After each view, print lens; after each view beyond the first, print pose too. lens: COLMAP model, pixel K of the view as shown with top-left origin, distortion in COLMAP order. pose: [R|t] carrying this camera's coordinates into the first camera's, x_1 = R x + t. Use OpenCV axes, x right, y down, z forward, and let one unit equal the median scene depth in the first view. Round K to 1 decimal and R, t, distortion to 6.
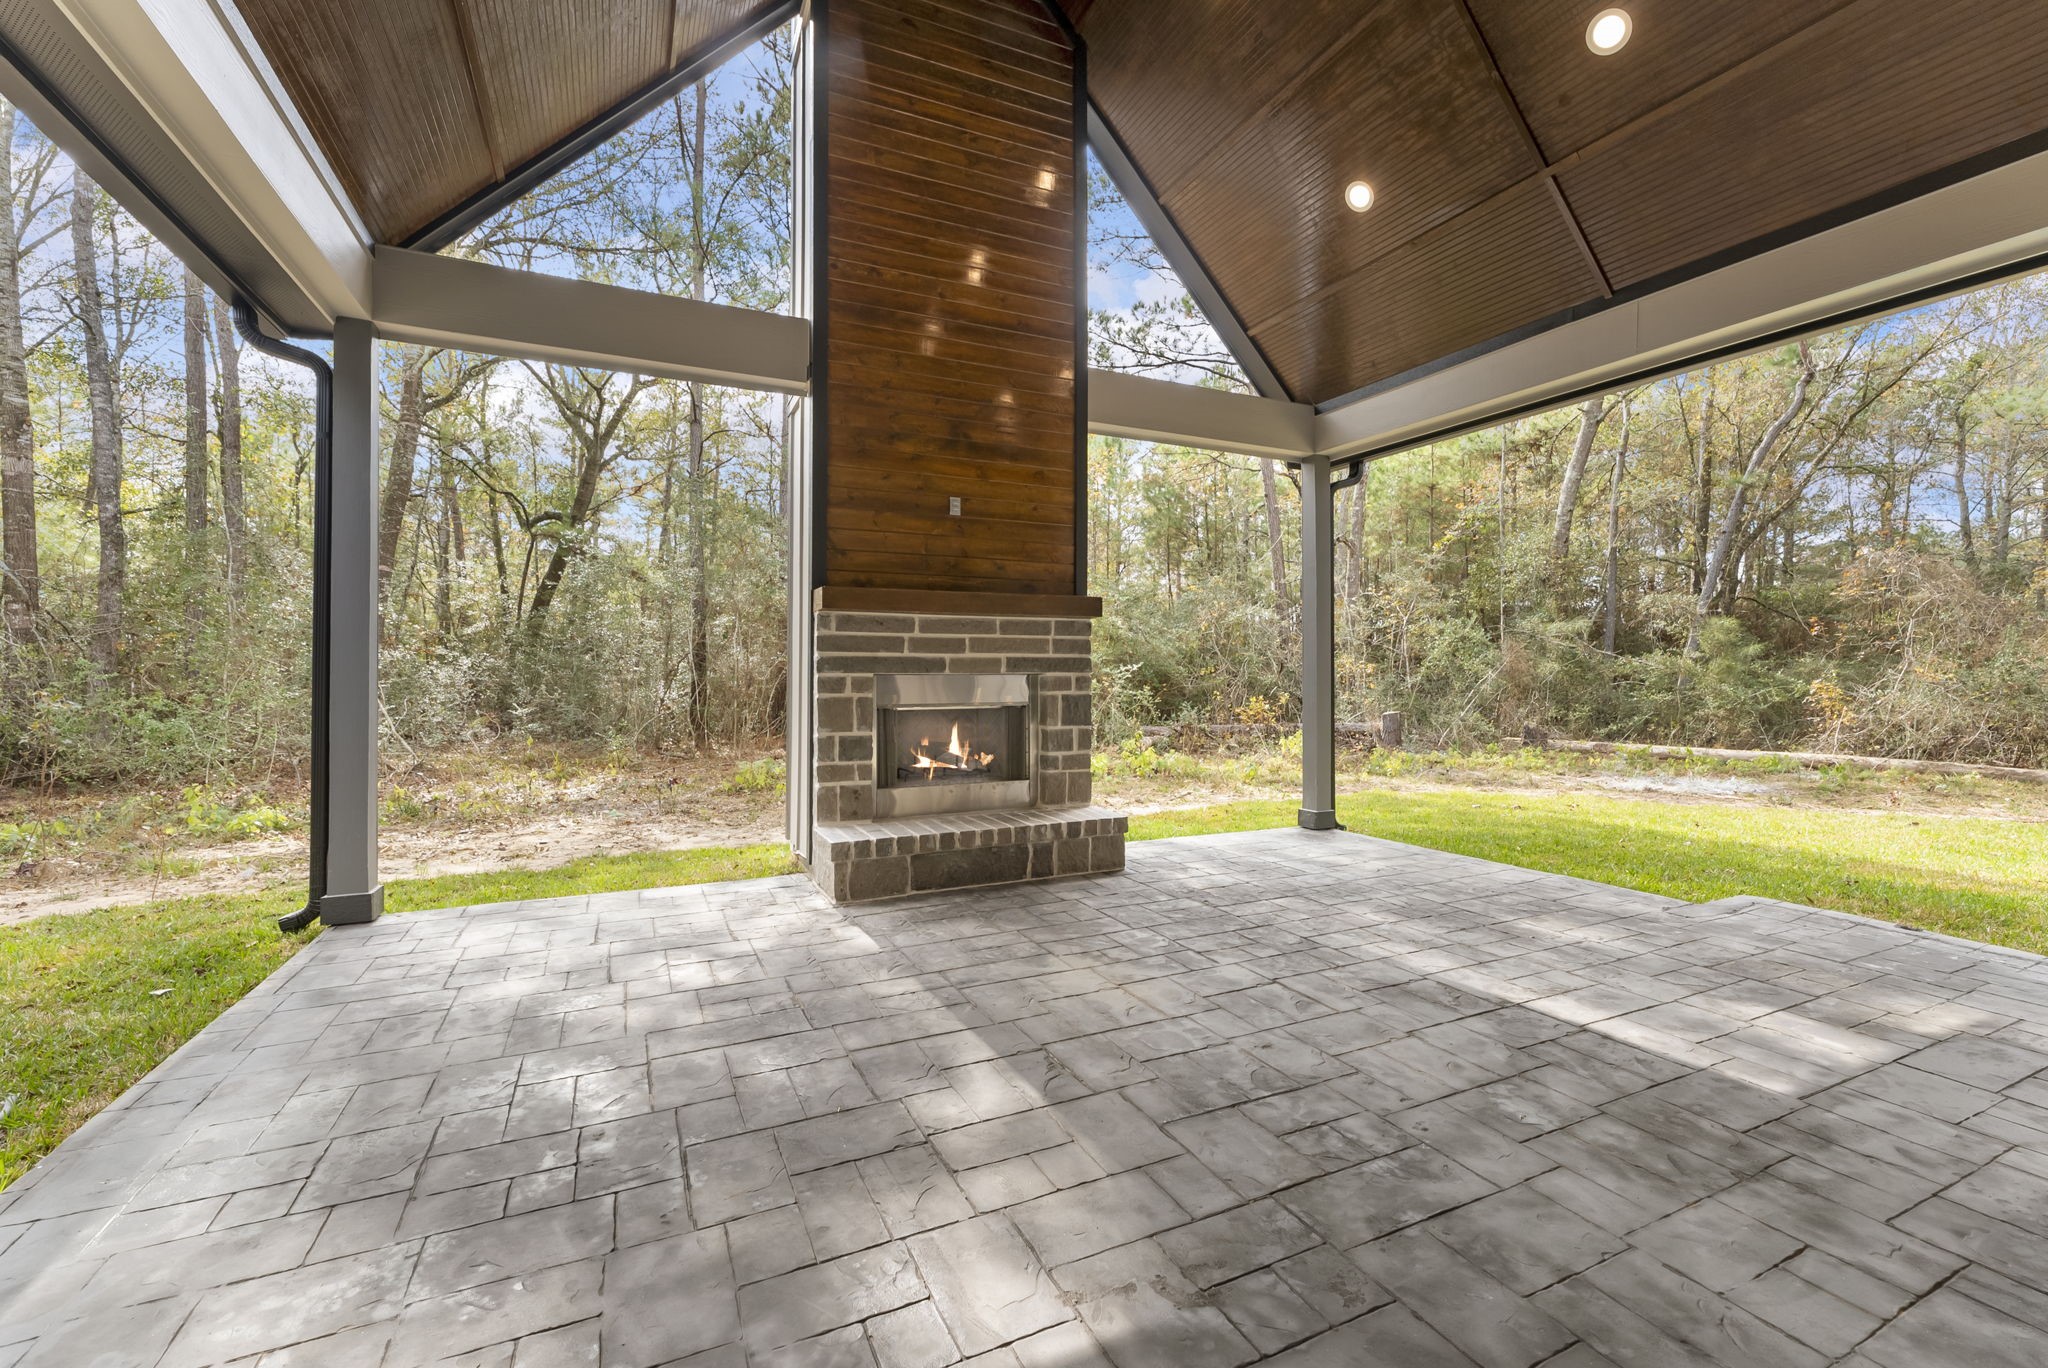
lens RADIAL K [[841.1, 0, 1023.3], [0, 841.1, 667.3], [0, 0, 1]] dist [-0.000364, 0.000221]
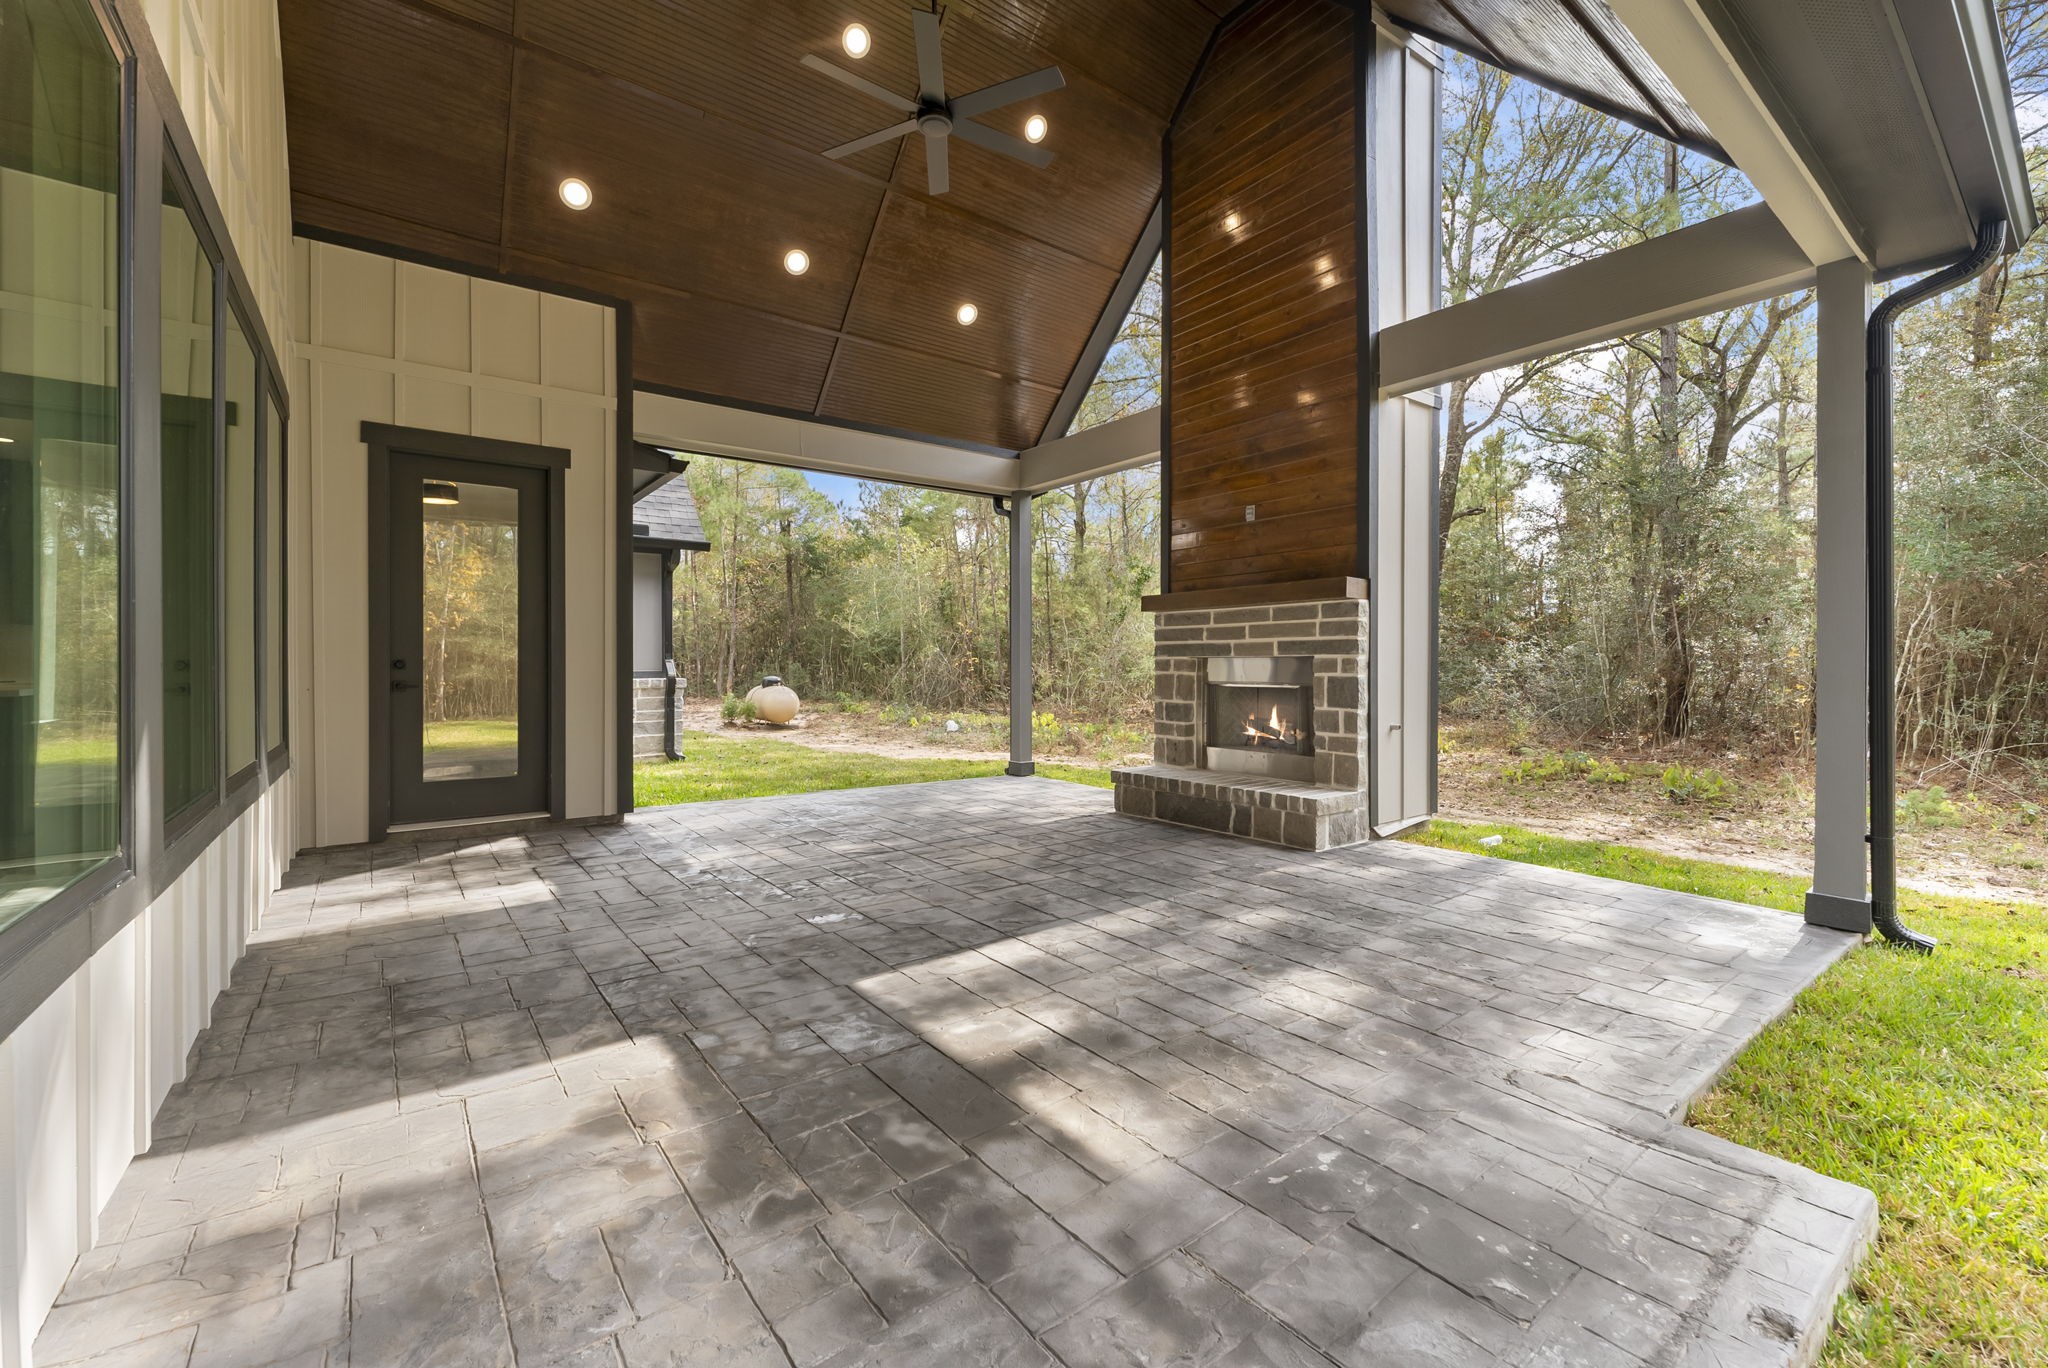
lens RADIAL K [[841.1, 0, 1033.6], [0, 841.1, 667.0], [0, 0, 1]] dist [-0.000364, 0.000221]
pose [[0.222819, 0.004199, -0.974851, 1.068729], [0.008055, 0.999949, 0.006148, 0.013347], [0.974826, -0.009222, 0.222774, 0.479843]]
